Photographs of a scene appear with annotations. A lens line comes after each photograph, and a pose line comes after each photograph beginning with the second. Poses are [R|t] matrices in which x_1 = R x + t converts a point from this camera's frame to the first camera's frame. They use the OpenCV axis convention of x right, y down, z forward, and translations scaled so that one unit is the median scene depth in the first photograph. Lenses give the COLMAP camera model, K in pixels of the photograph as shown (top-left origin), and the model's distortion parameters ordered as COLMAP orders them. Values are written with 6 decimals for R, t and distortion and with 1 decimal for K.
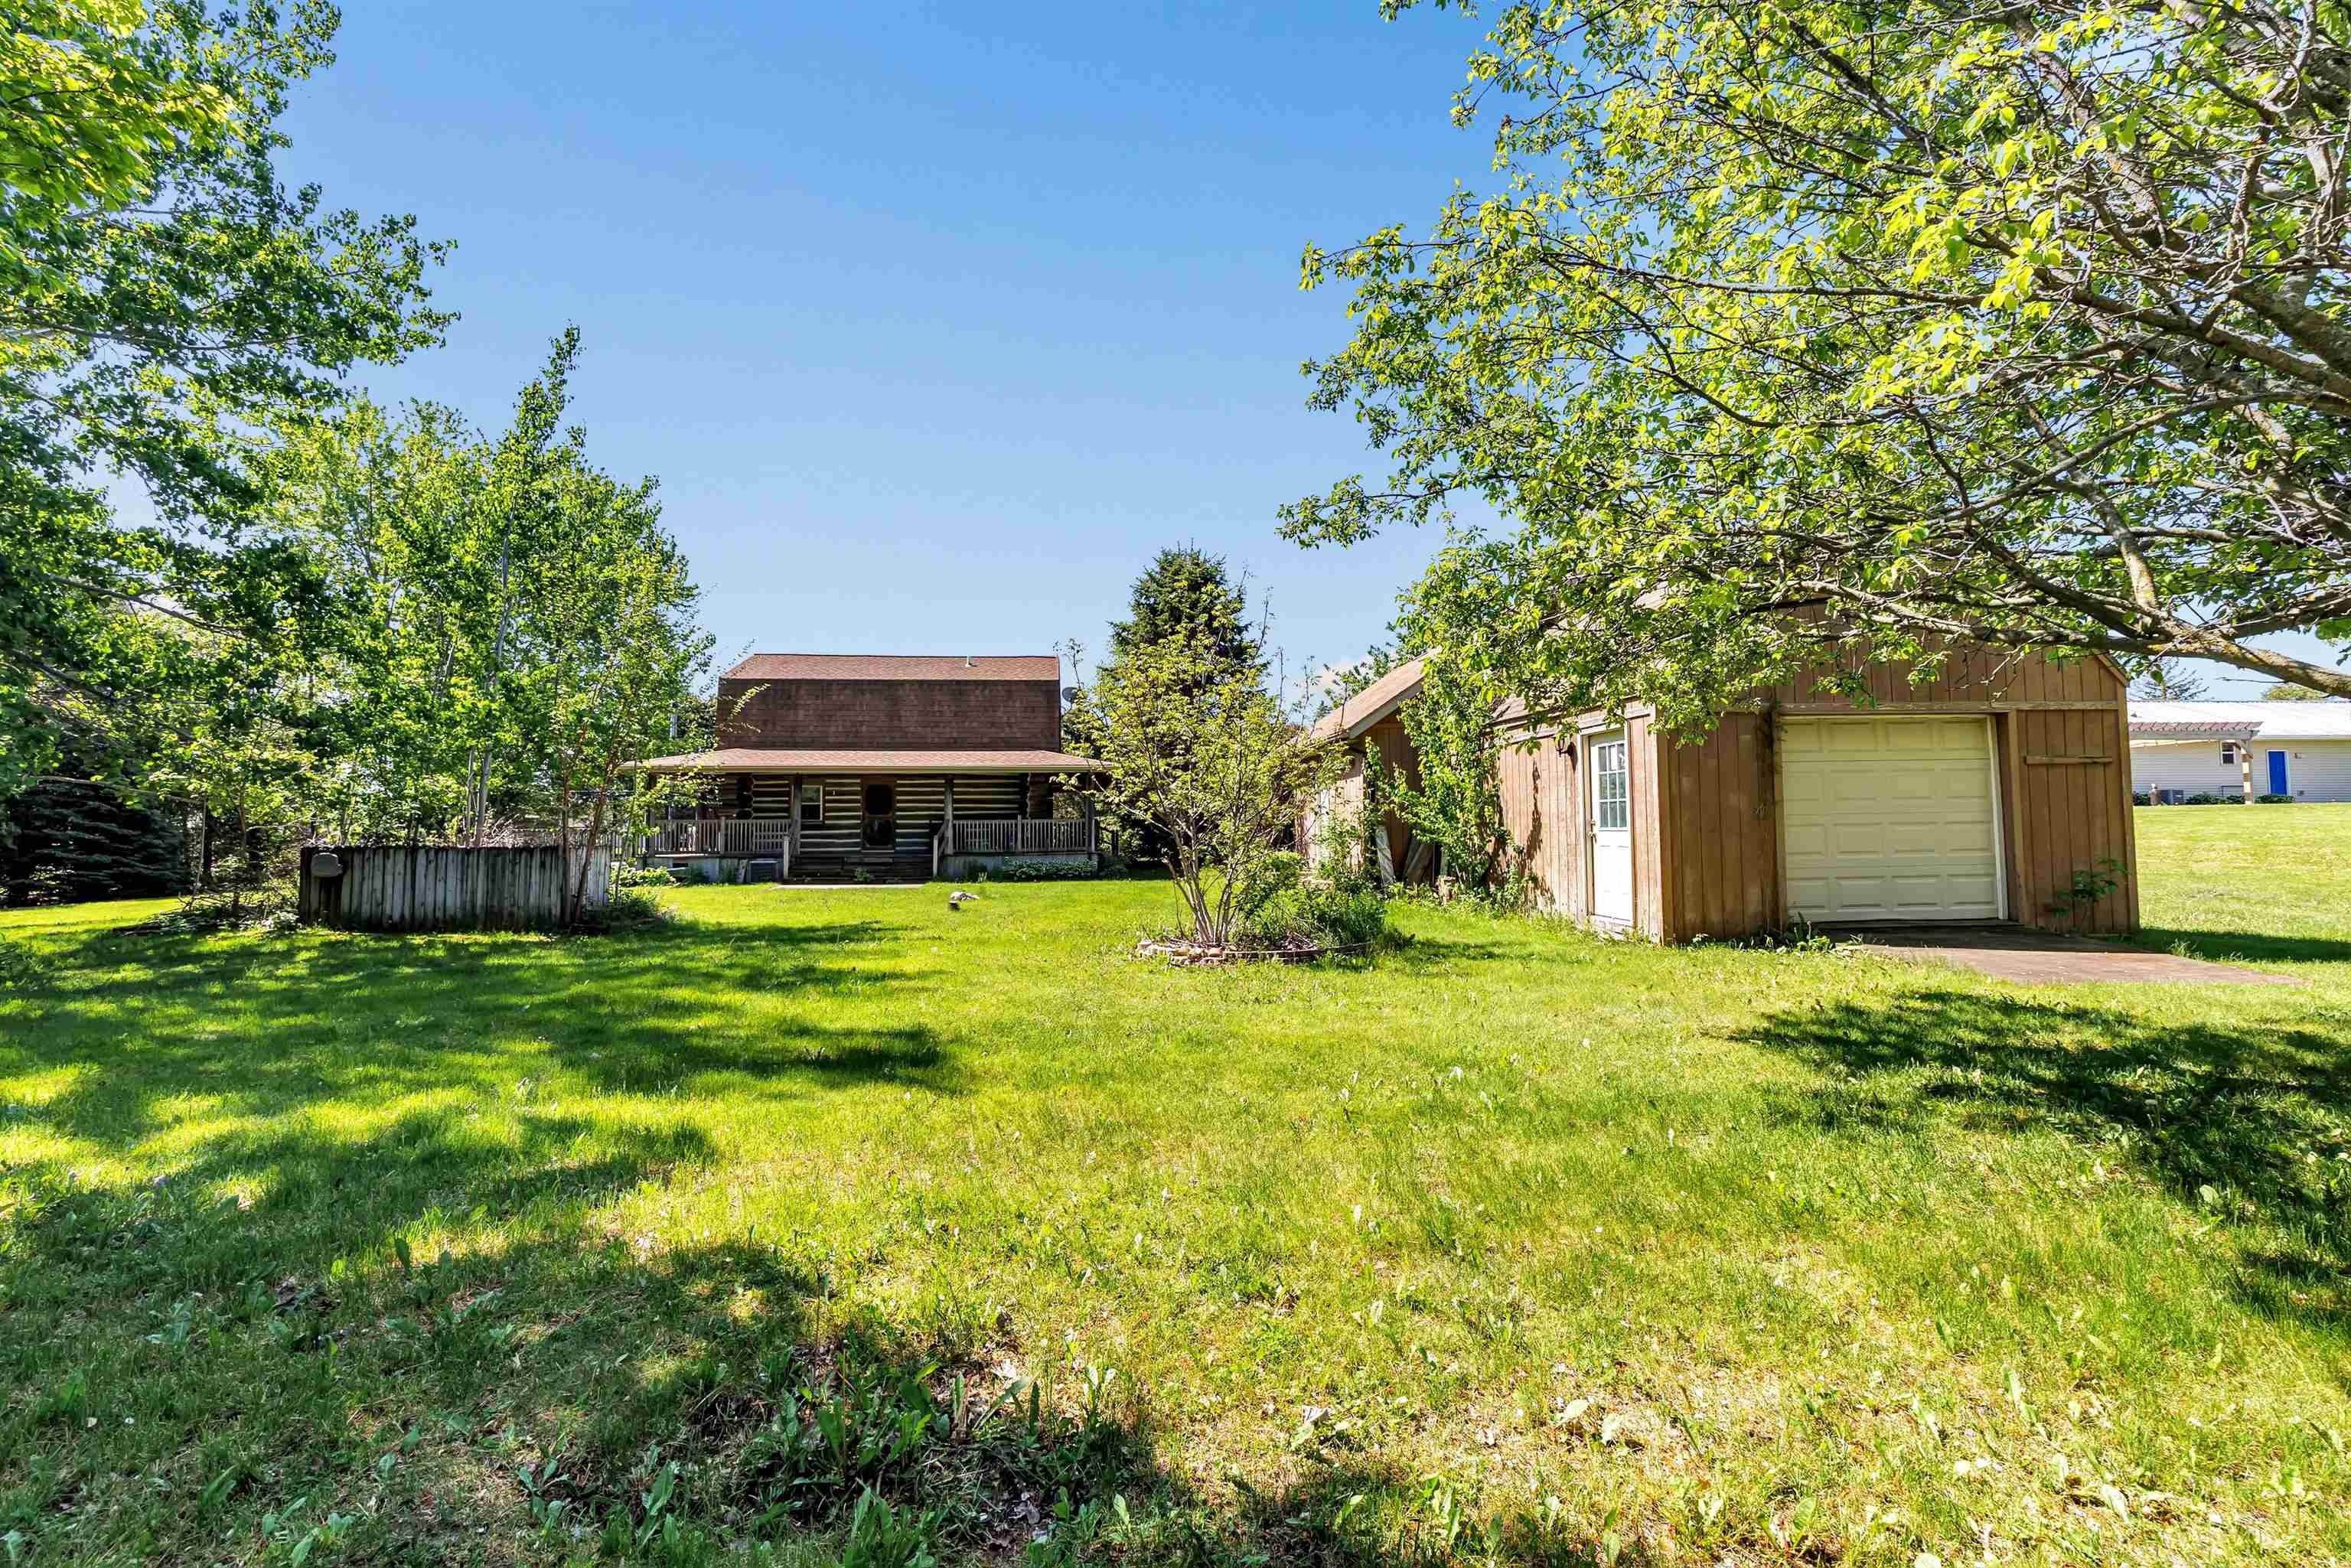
lens RADIAL K [[940.5, 0, 1174.5], [0, 940.5, 779.1], [0, 0, 1]] dist [-0.000359, 0.000841]
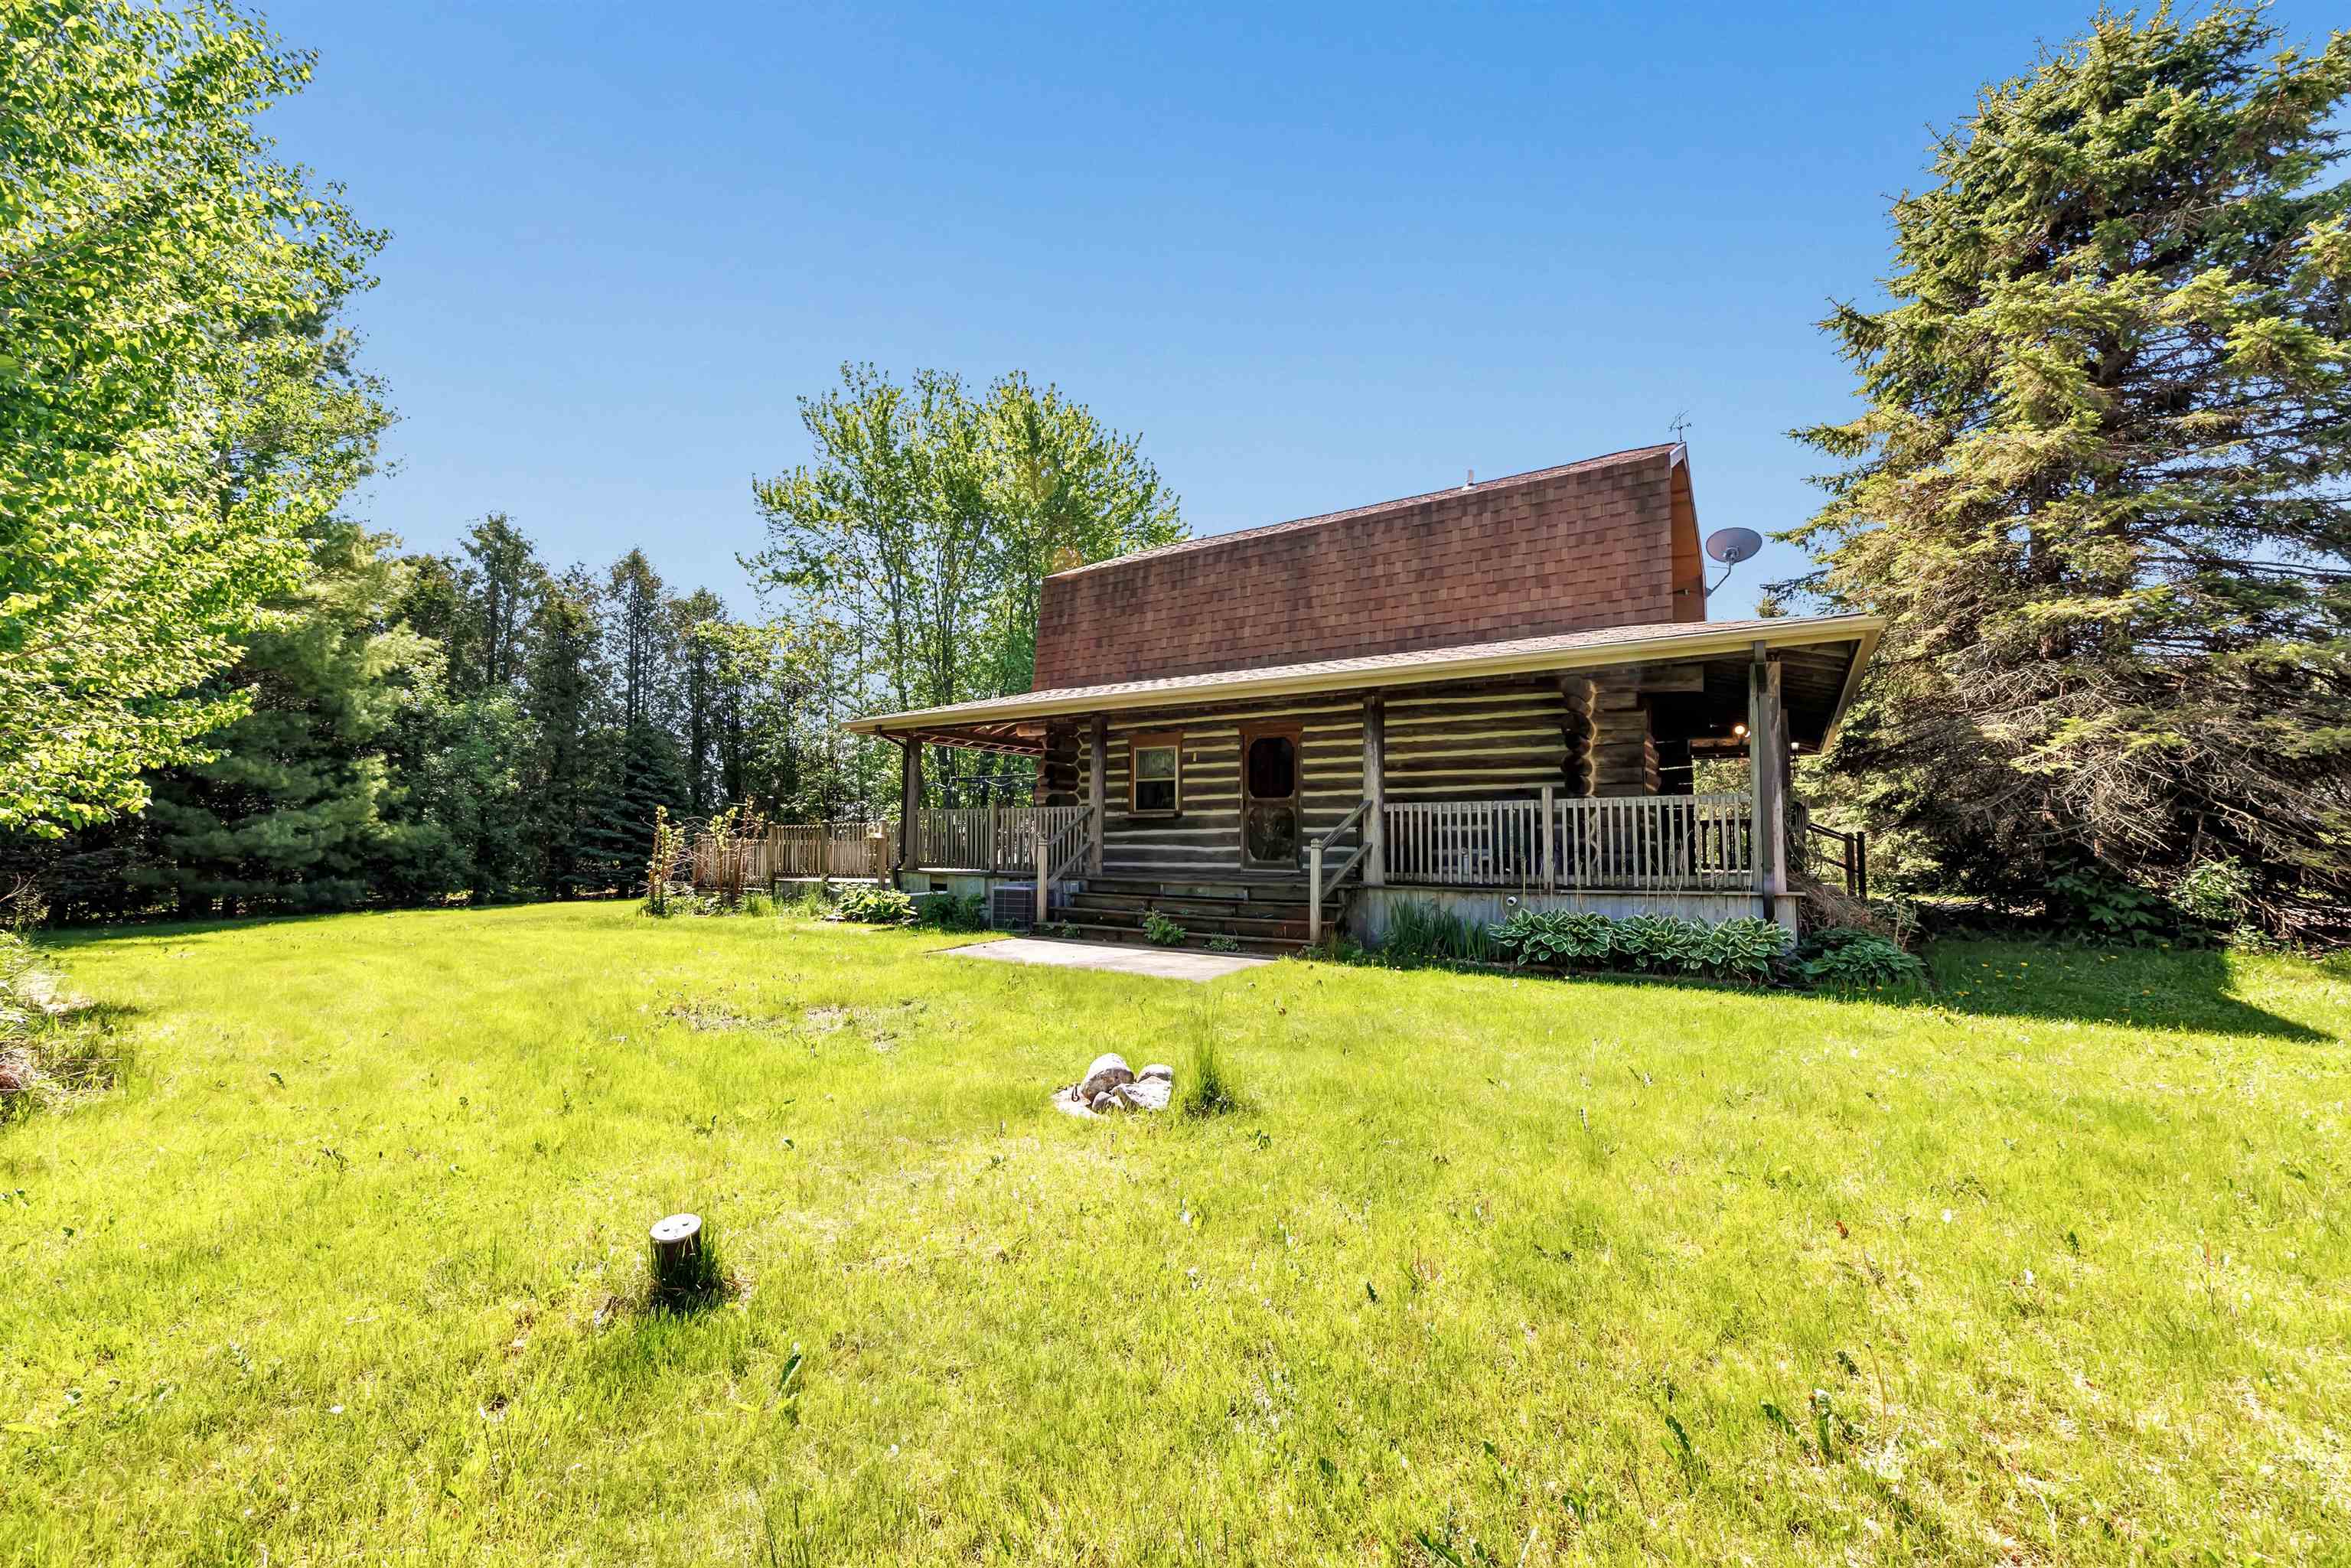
lens RADIAL K [[940.5, 0, 1169.7], [0, 940.5, 783.7], [0, 0, 1]] dist [-0.000359, 0.000841]
pose [[0.781884, -0.027963, -0.622797, -0.047053], [0.026807, 0.999578, -0.011226, 0.036649], [0.622848, -0.007918, 0.782303, 0.607130]]
